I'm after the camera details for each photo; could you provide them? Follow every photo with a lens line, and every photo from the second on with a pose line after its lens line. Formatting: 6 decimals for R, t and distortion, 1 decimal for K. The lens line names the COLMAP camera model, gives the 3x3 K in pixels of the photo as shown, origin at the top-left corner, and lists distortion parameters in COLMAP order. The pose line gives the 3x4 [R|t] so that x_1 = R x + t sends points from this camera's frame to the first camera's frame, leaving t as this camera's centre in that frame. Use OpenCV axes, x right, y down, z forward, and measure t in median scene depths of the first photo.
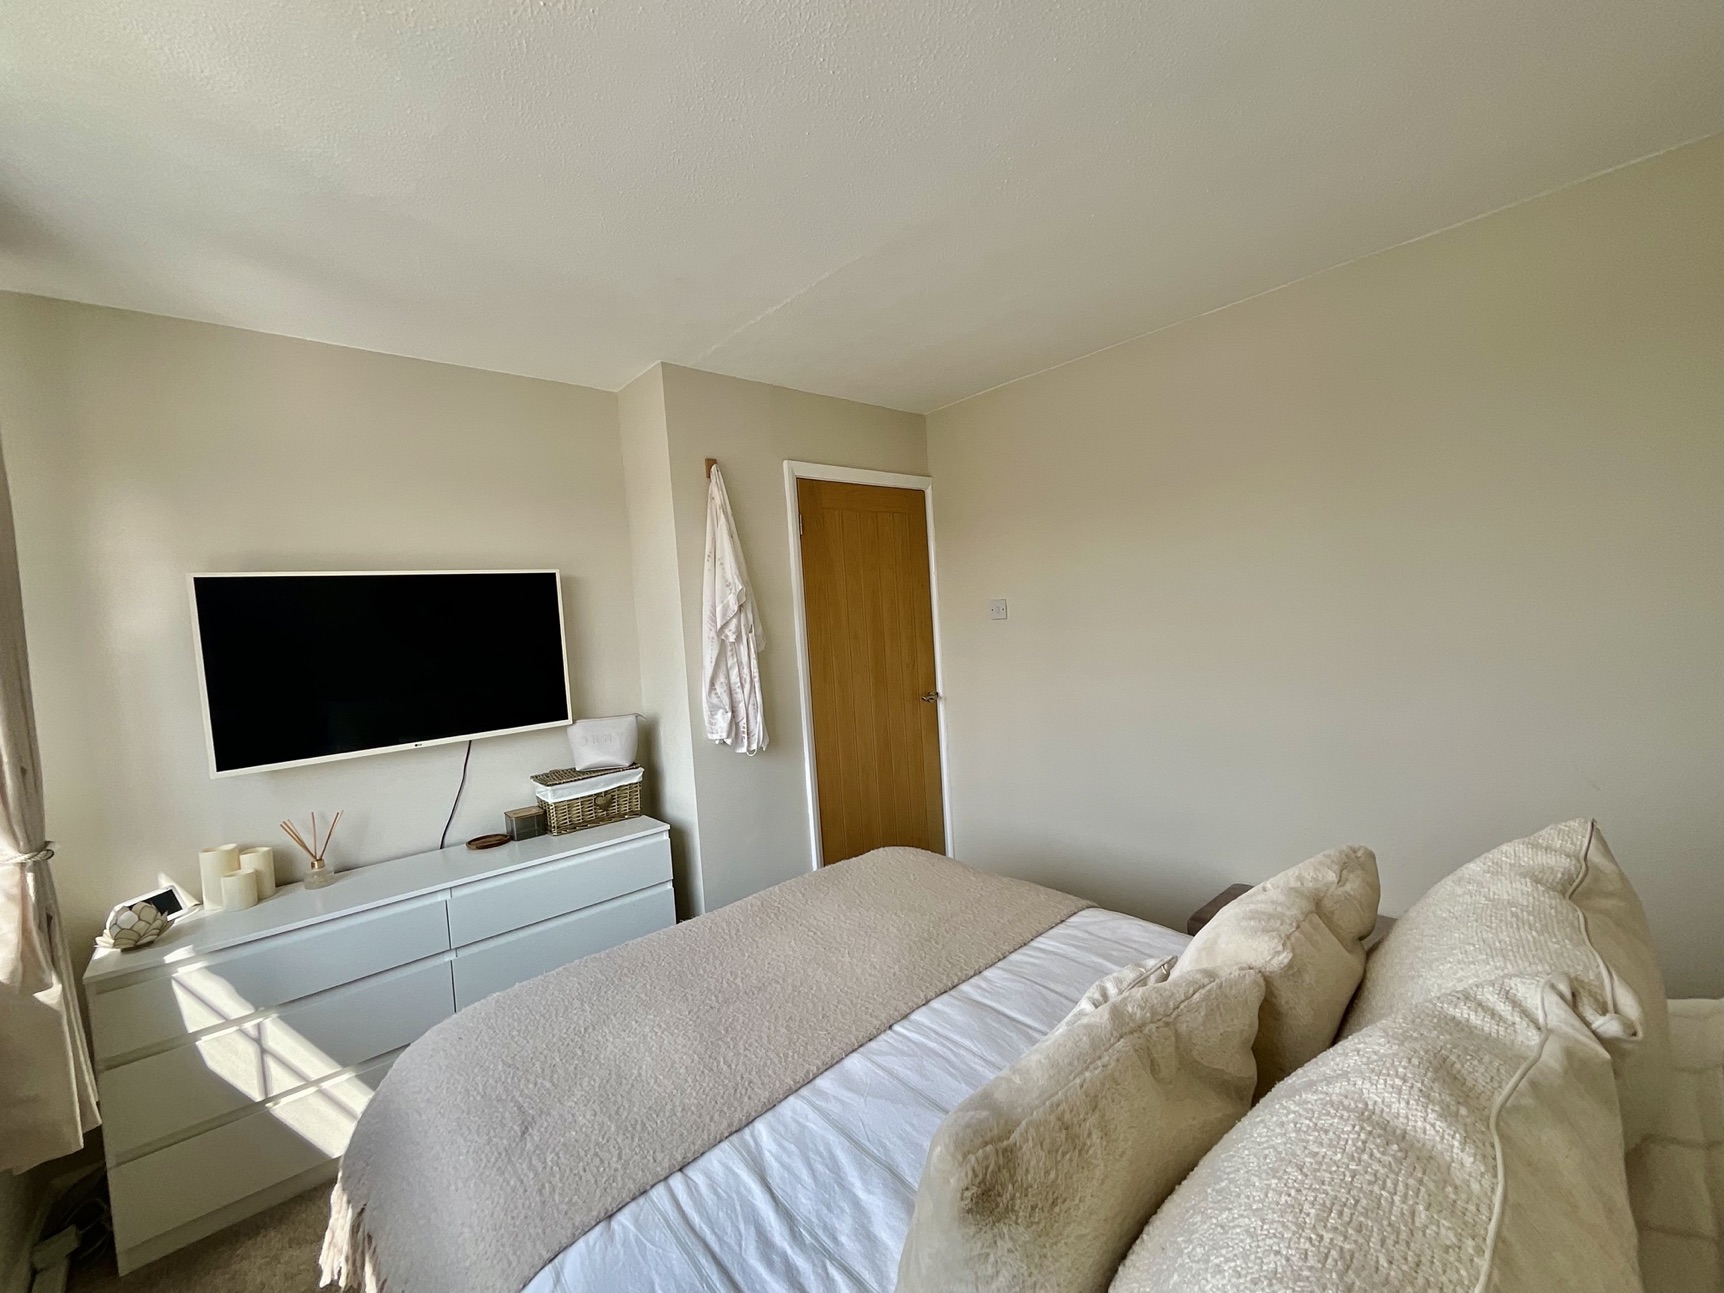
lens RADIAL K [[696.0, 0, 862.9], [0, 696.0, 648.2], [0, 0, 1]] dist [-0.002144, -0.000130]
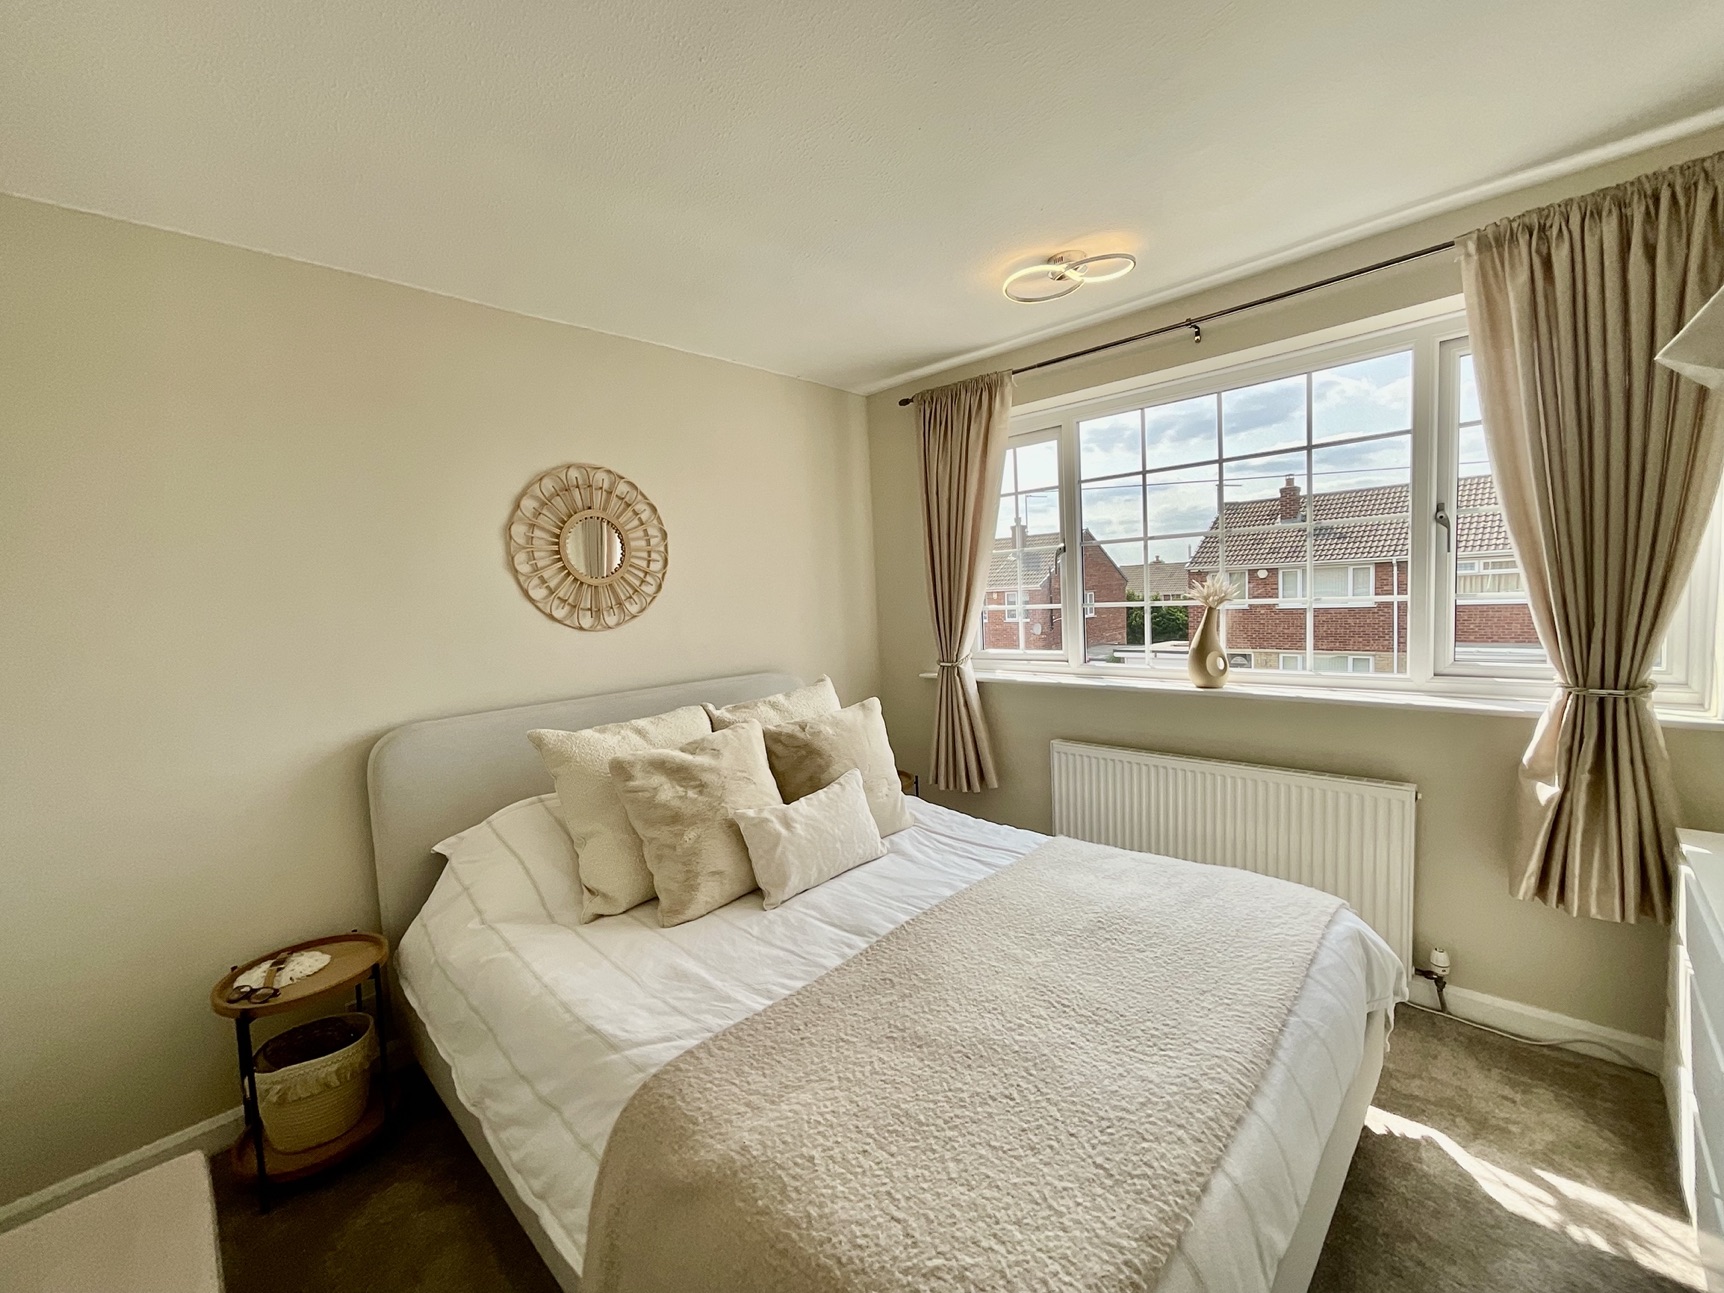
lens RADIAL K [[696.0, 0, 862.9], [0, 696.0, 648.2], [0, 0, 1]] dist [-0.002144, -0.000130]
pose [[-0.990046, 0.121822, -0.070485, 0.096791], [0.110719, 0.983318, 0.144319, -0.056511], [0.086890, 0.135078, -0.987018, 1.166264]]
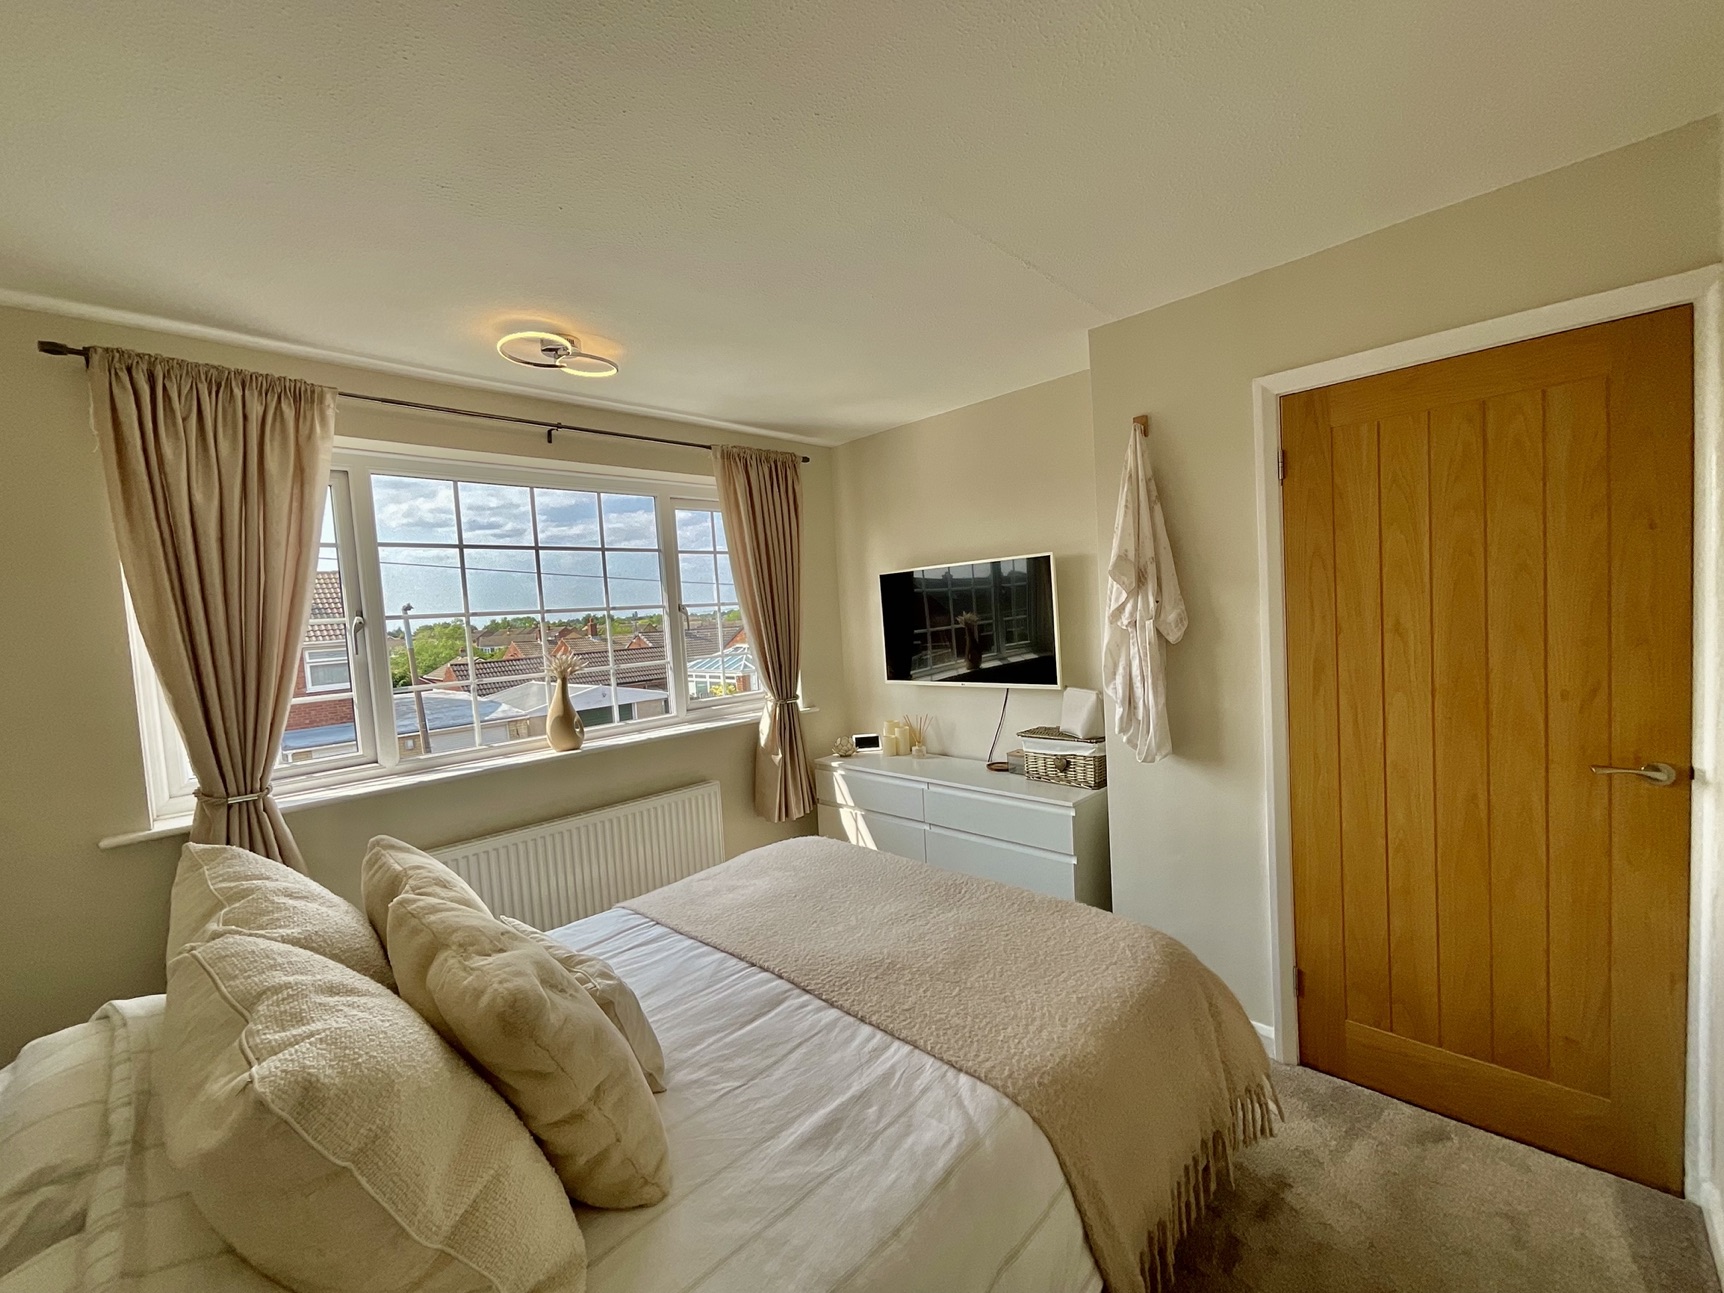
lens RADIAL K [[696.0, 0, 862.9], [0, 696.0, 648.2], [0, 0, 1]] dist [-0.002144, -0.000130]
pose [[0.081372, 0.111160, -0.990466, 0.664901], [0.003686, 0.993721, 0.111828, -0.084274], [0.996677, -0.012751, 0.080451, 0.598277]]
